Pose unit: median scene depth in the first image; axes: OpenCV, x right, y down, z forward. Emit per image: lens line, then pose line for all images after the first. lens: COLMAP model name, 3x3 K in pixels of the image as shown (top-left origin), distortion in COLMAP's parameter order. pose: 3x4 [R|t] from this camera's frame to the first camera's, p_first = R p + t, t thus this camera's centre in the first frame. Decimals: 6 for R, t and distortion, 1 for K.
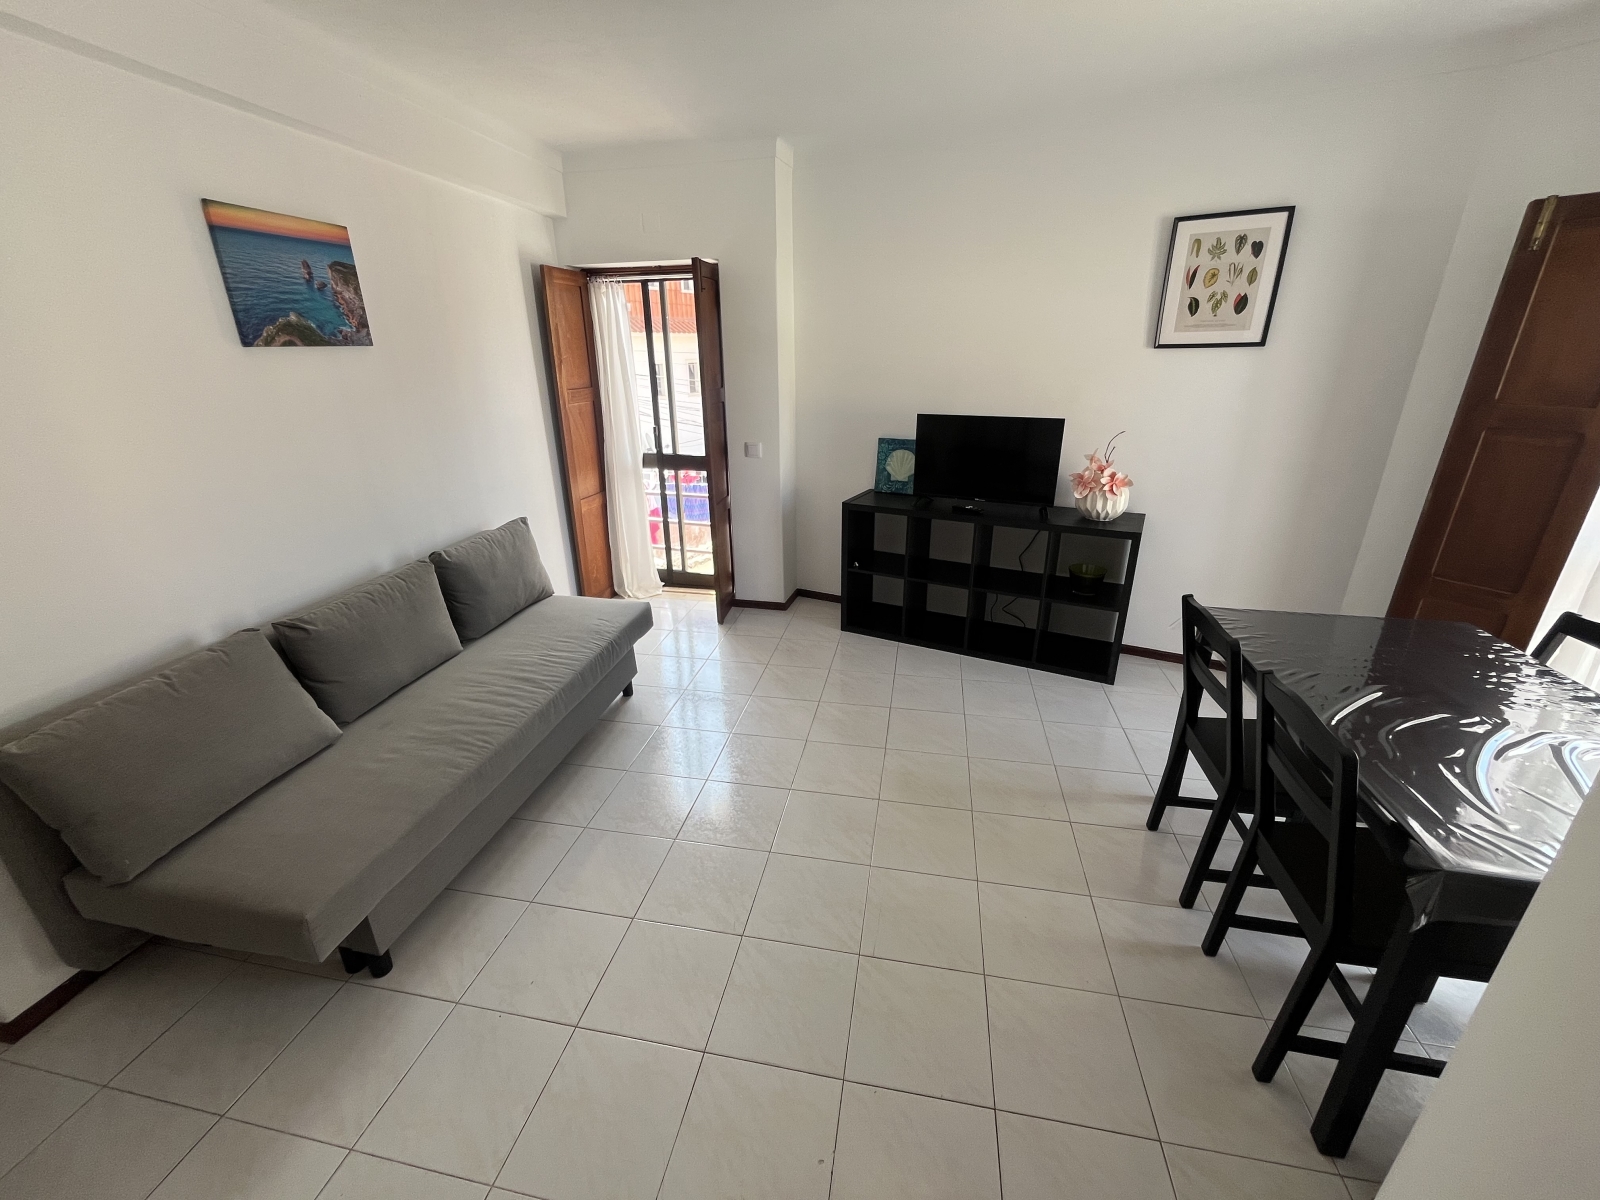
lens RADIAL K [[649.4, 0, 797.0], [0, 649.4, 607.0], [0, 0, 1]] dist [-0.003067, -0.000279]
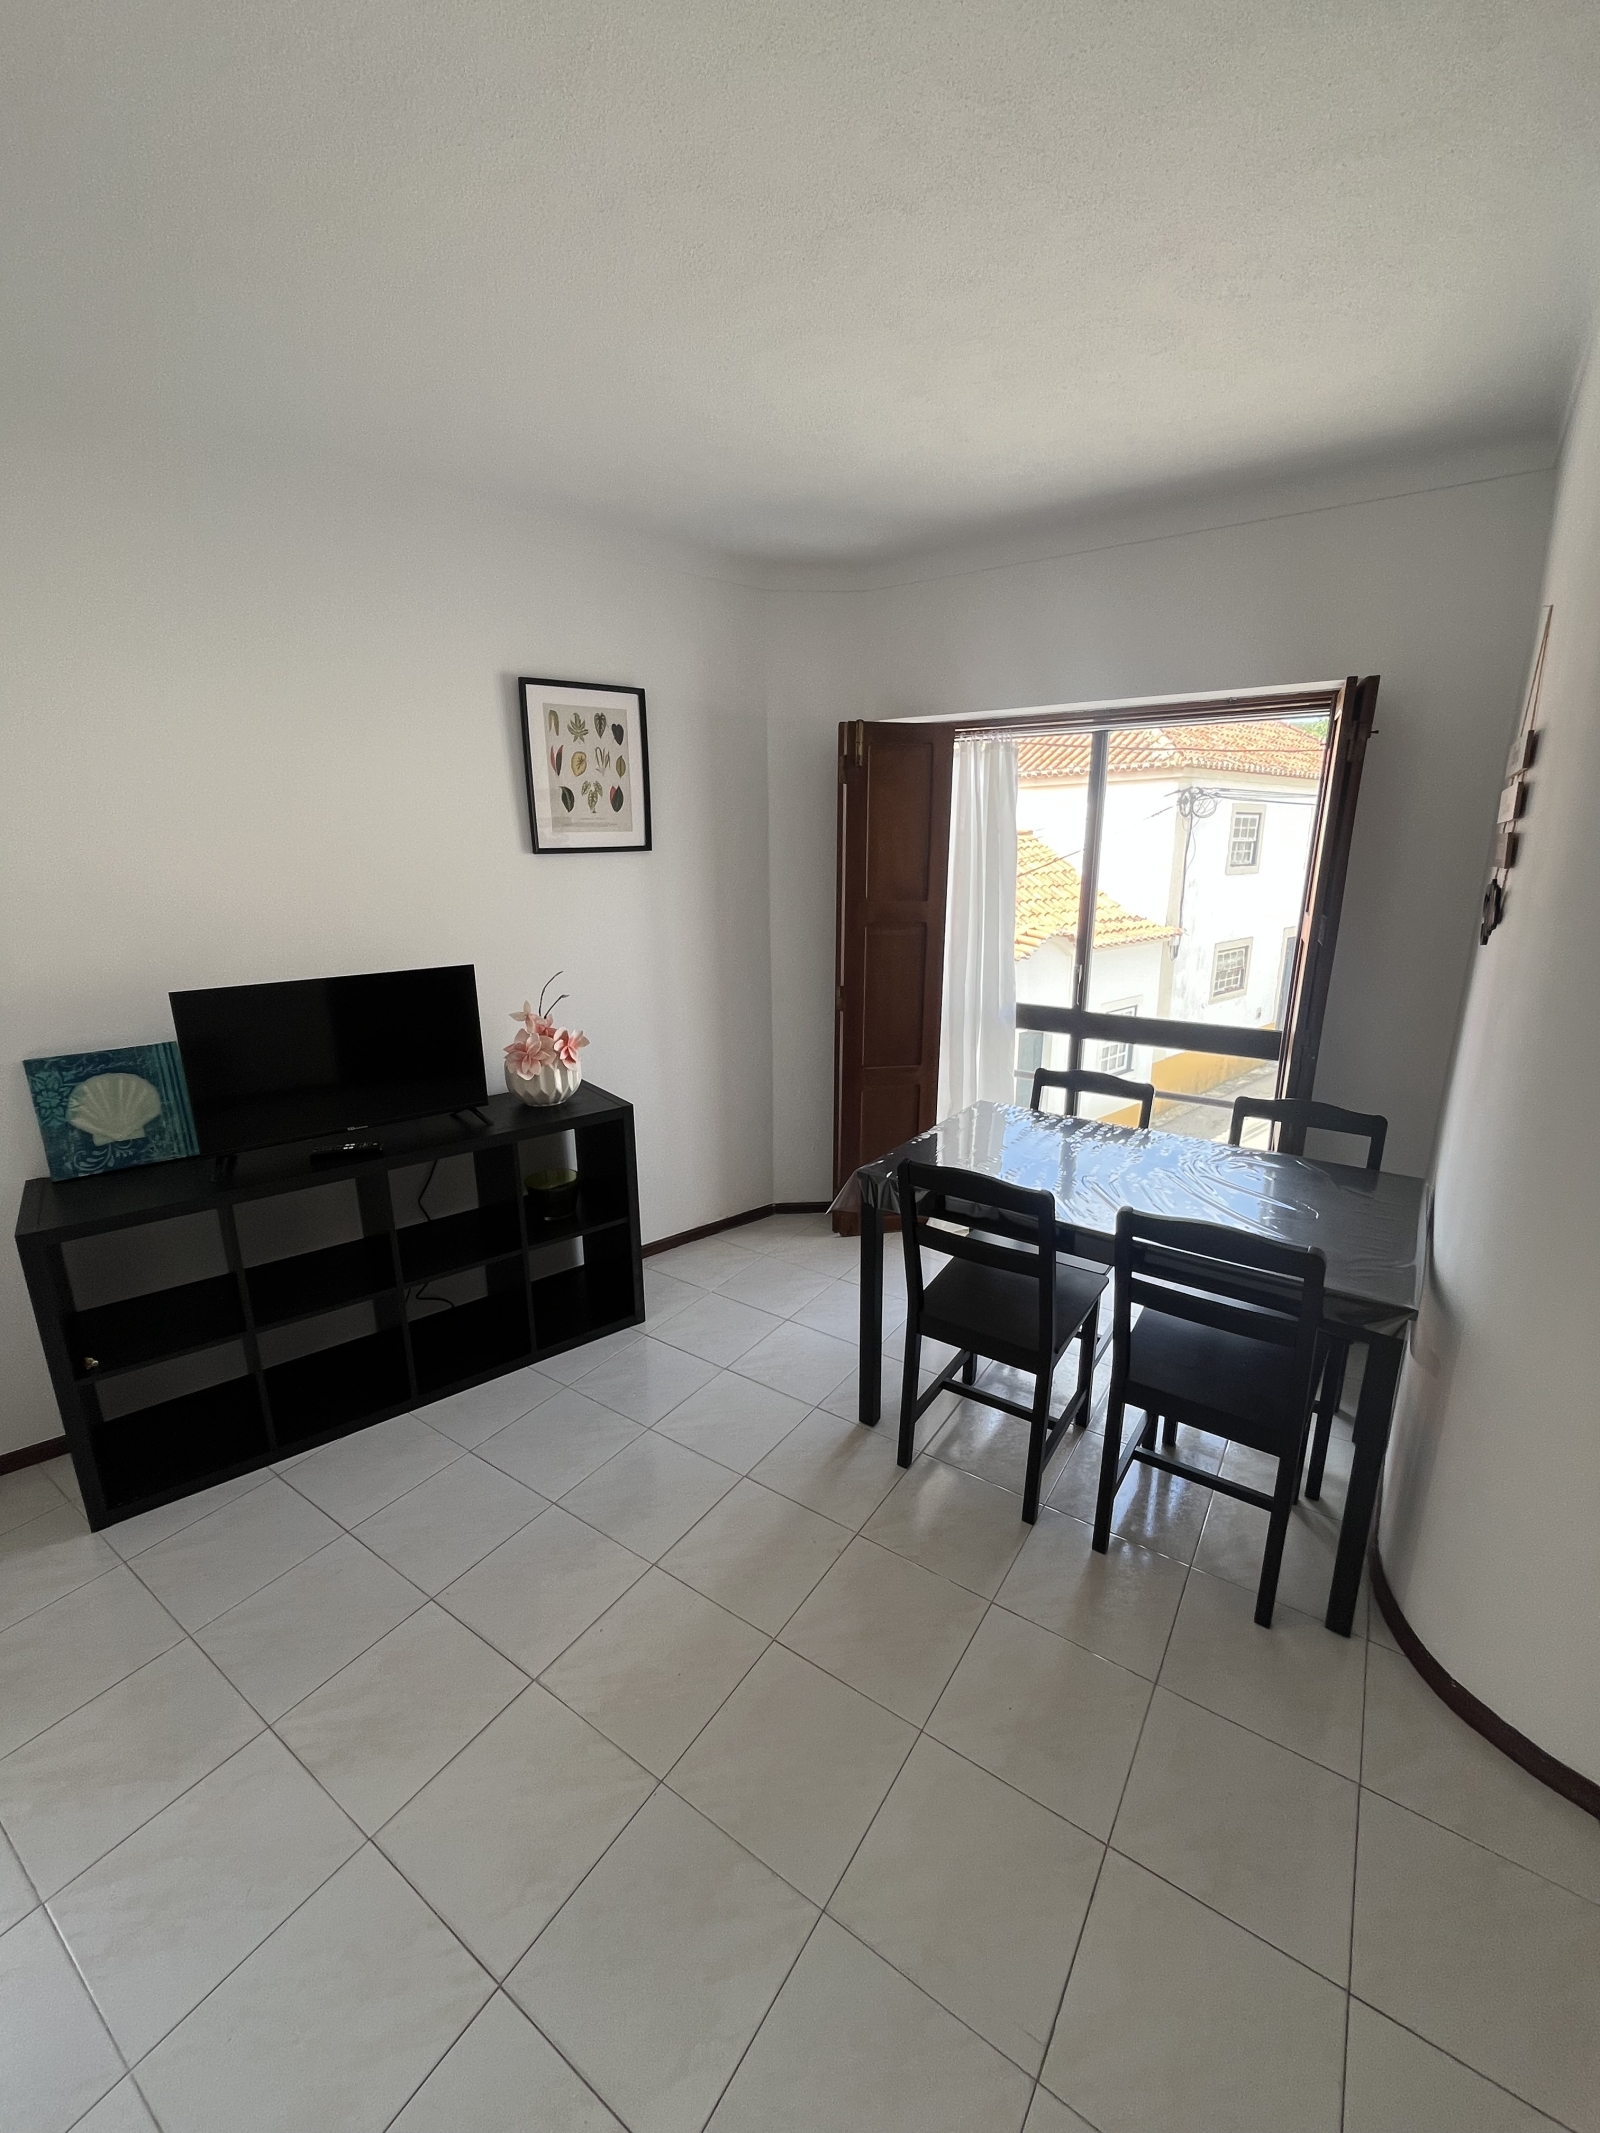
lens RADIAL K [[865.7, 0, 790.9], [0, 865.7, 1069.2], [0, 0, 1]] dist [-0.003067, -0.000279]
pose [[0.389730, -0.226505, 0.892640, -0.230906], [0.343542, 0.935073, 0.087280, -0.171349], [-0.854452, 0.272644, 0.442240, 0.422234]]
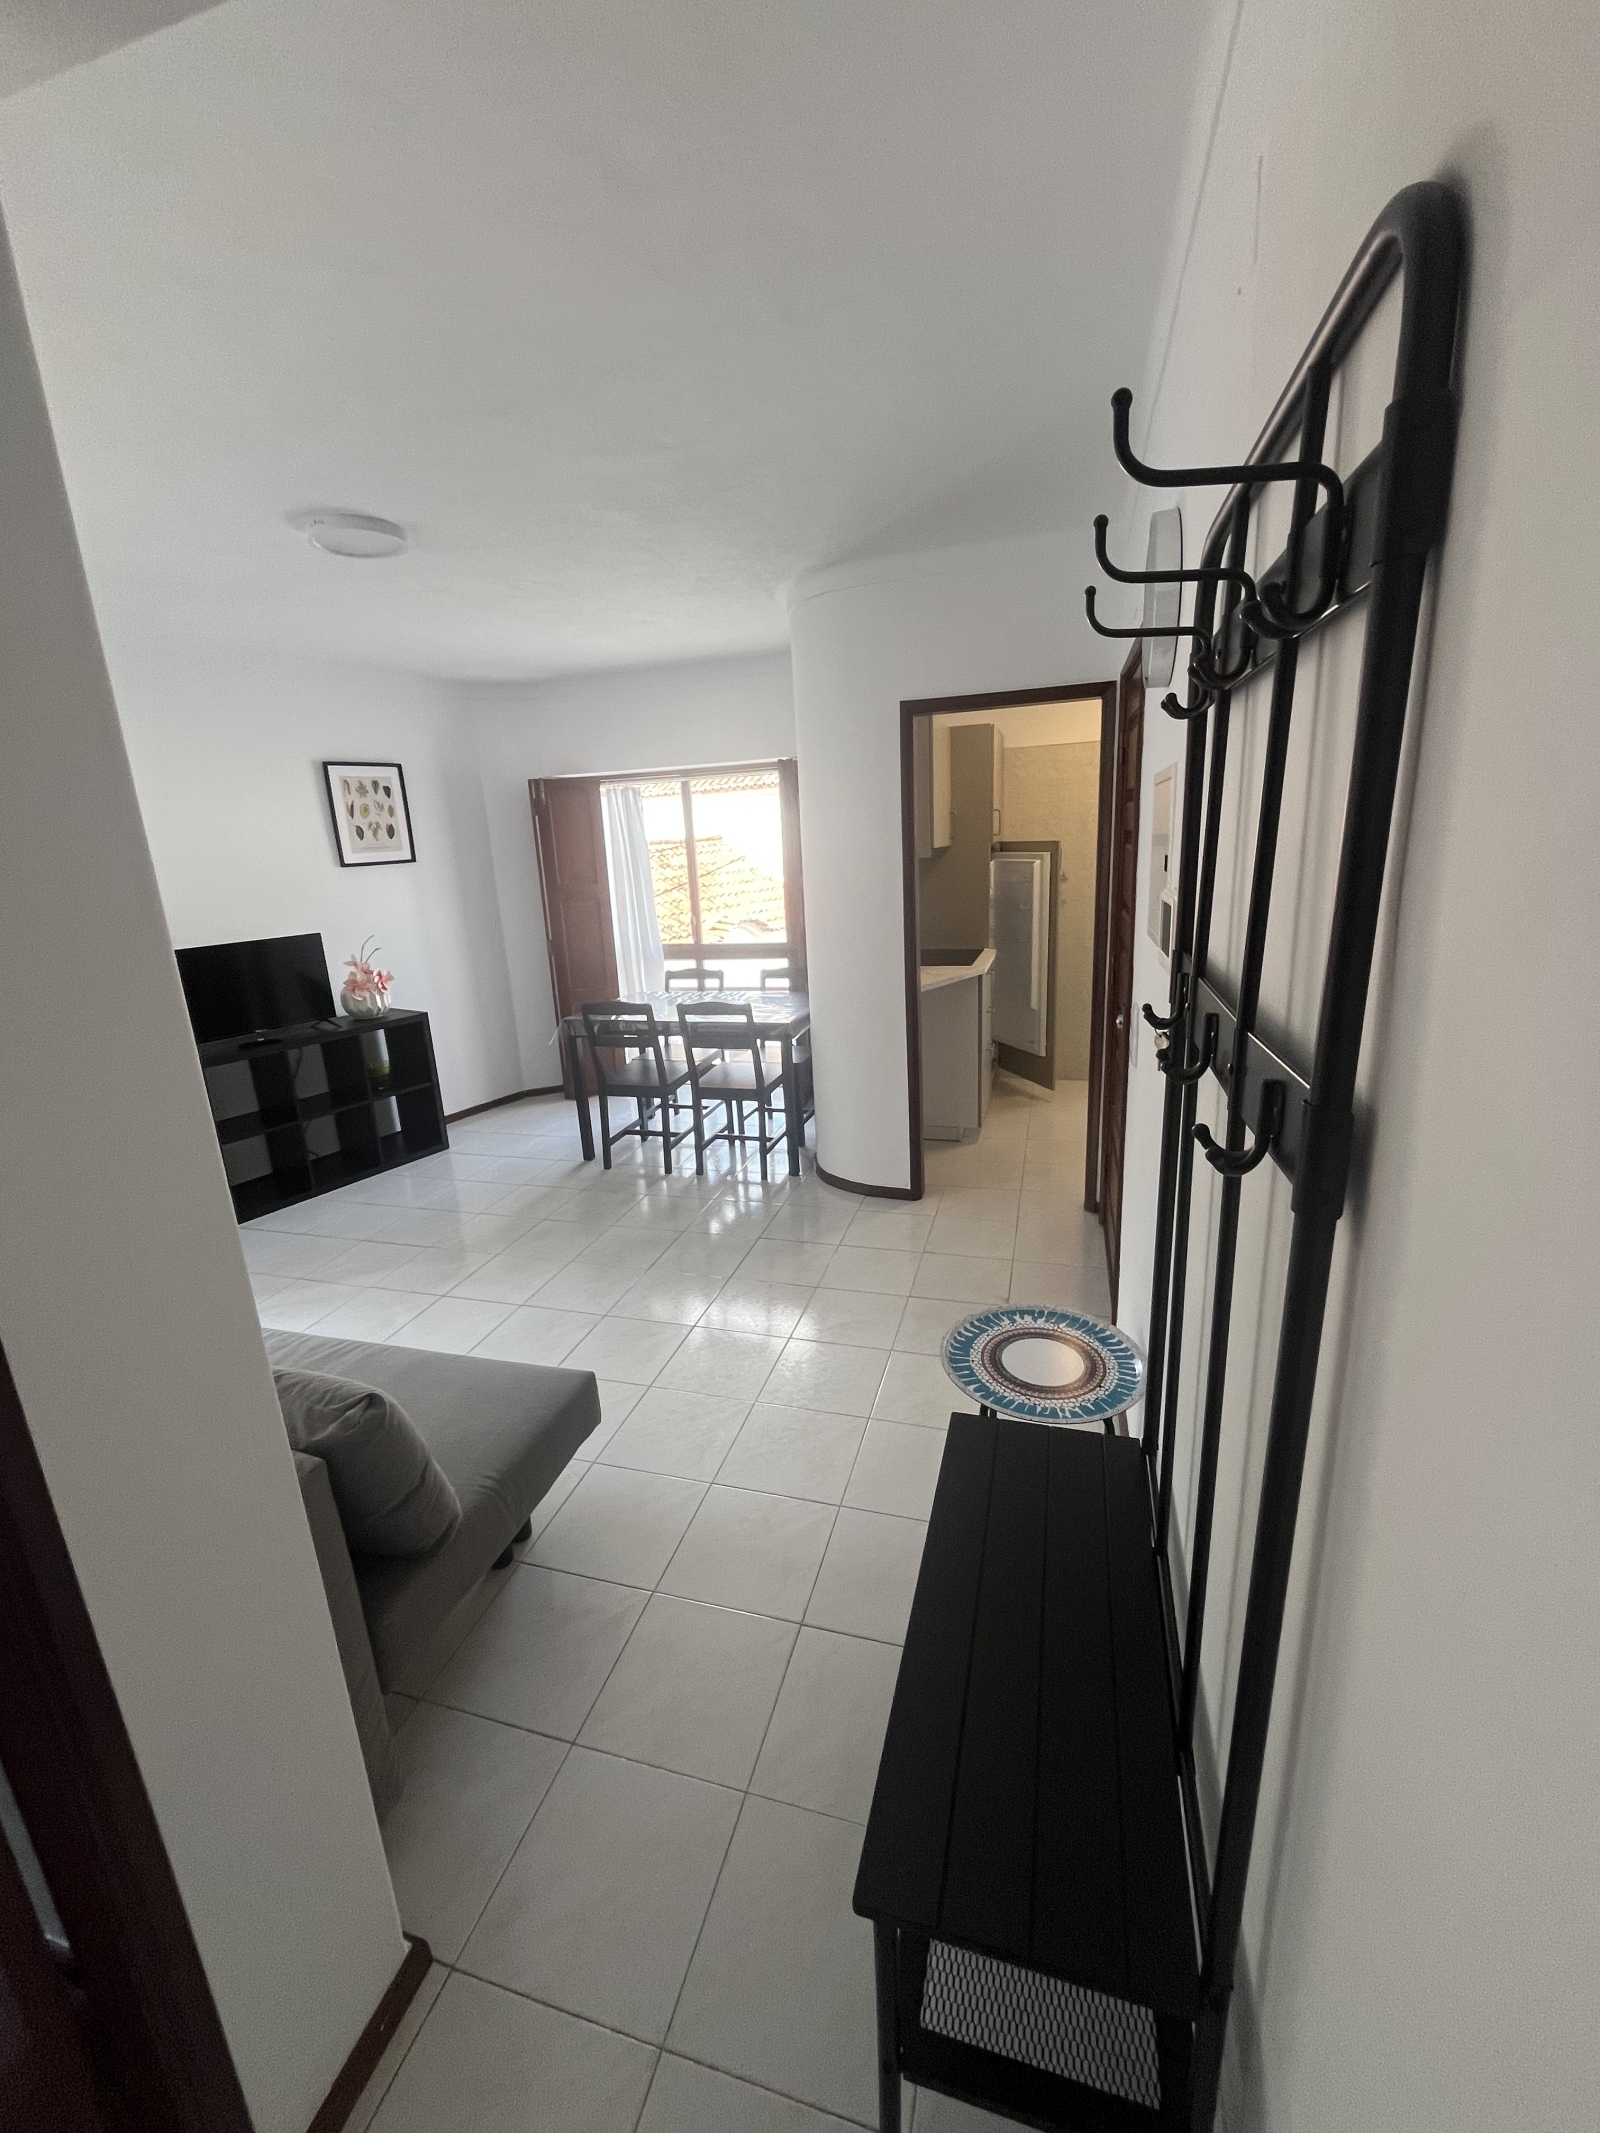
lens RADIAL K [[865.7, 0, 798.7], [0, 865.7, 1074.5], [0, 0, 1]] dist [-0.003067, -0.000279]
pose [[0.087670, -0.254049, 0.963210, -0.954803], [0.414583, 0.888518, 0.196614, -0.041984], [-0.905779, 0.382093, 0.183221, 0.135758]]
